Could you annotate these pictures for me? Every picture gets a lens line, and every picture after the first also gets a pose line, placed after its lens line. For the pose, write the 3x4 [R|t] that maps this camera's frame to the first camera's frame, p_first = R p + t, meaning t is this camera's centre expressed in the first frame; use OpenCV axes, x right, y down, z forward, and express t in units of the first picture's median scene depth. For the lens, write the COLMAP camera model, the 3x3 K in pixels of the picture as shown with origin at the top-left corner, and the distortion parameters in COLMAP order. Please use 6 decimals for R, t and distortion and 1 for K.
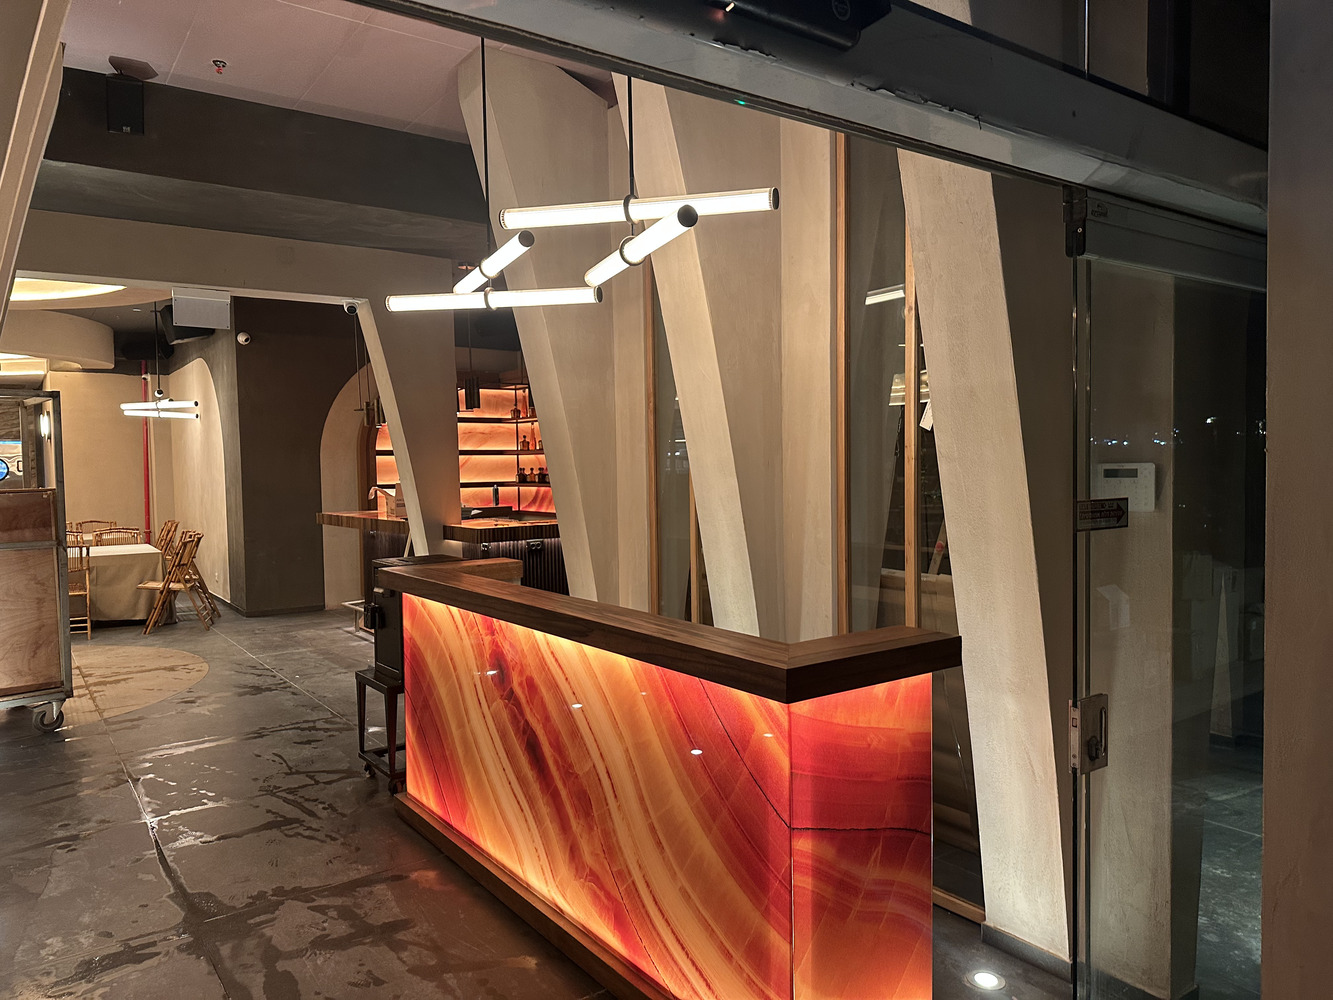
lens RADIAL K [[1013.4, 0, 666.5], [0, 1013.4, 500.0], [0, 0, 1]] dist [-0.010261, -0.005105]
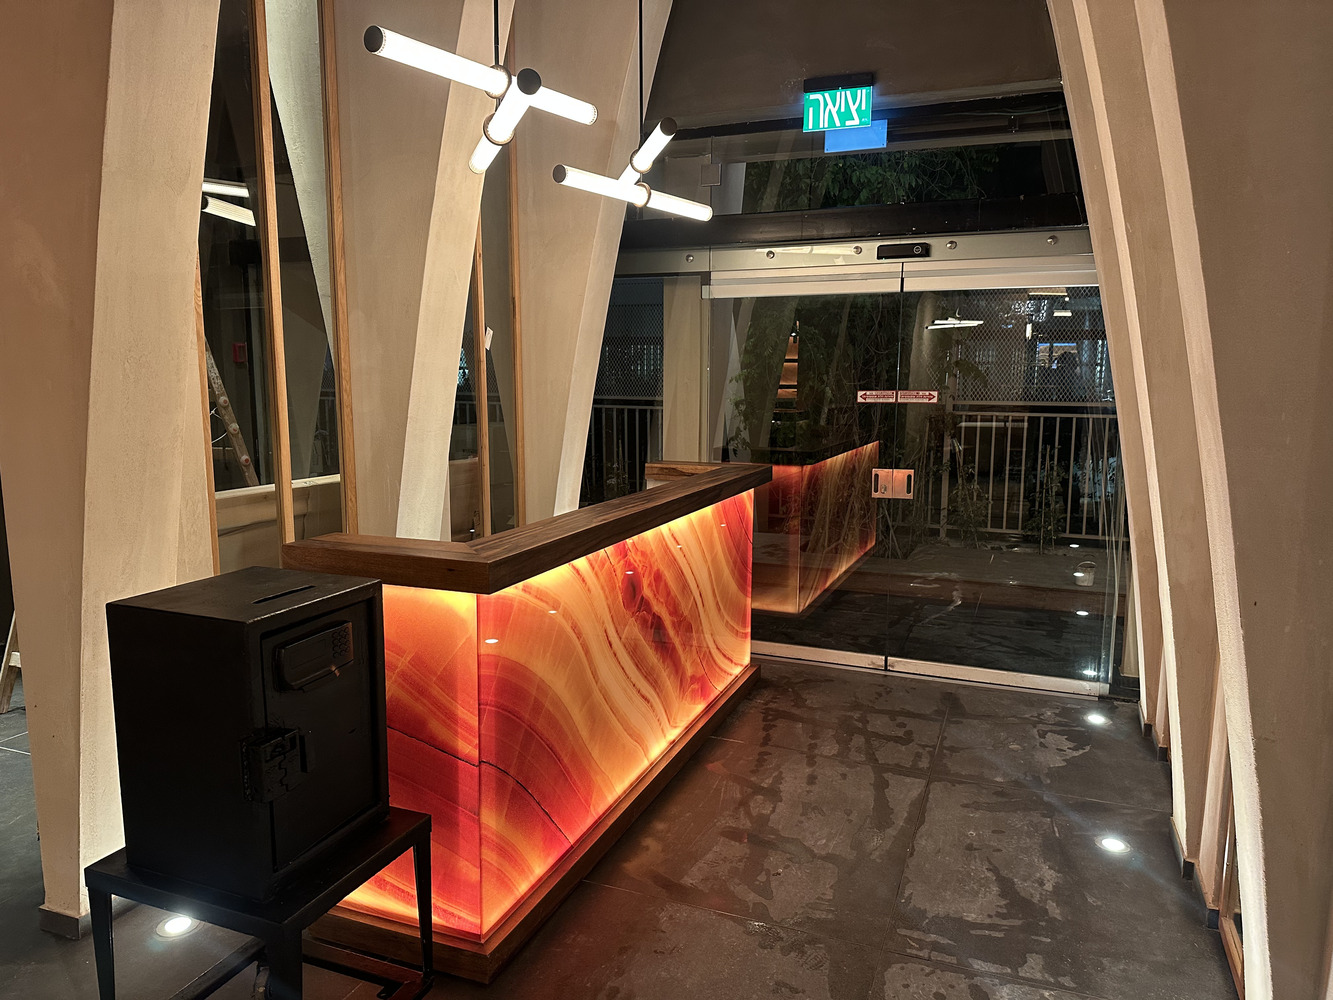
lens RADIAL K [[929.9, 0, 672.8], [0, 929.9, 499.4], [0, 0, 1]] dist [0.111334, -0.159116]
pose [[-0.571087, -0.085597, 0.816414, -0.948498], [0.051791, 0.988810, 0.139900, -0.044535], [-0.819254, 0.122178, -0.560264, 1.505637]]
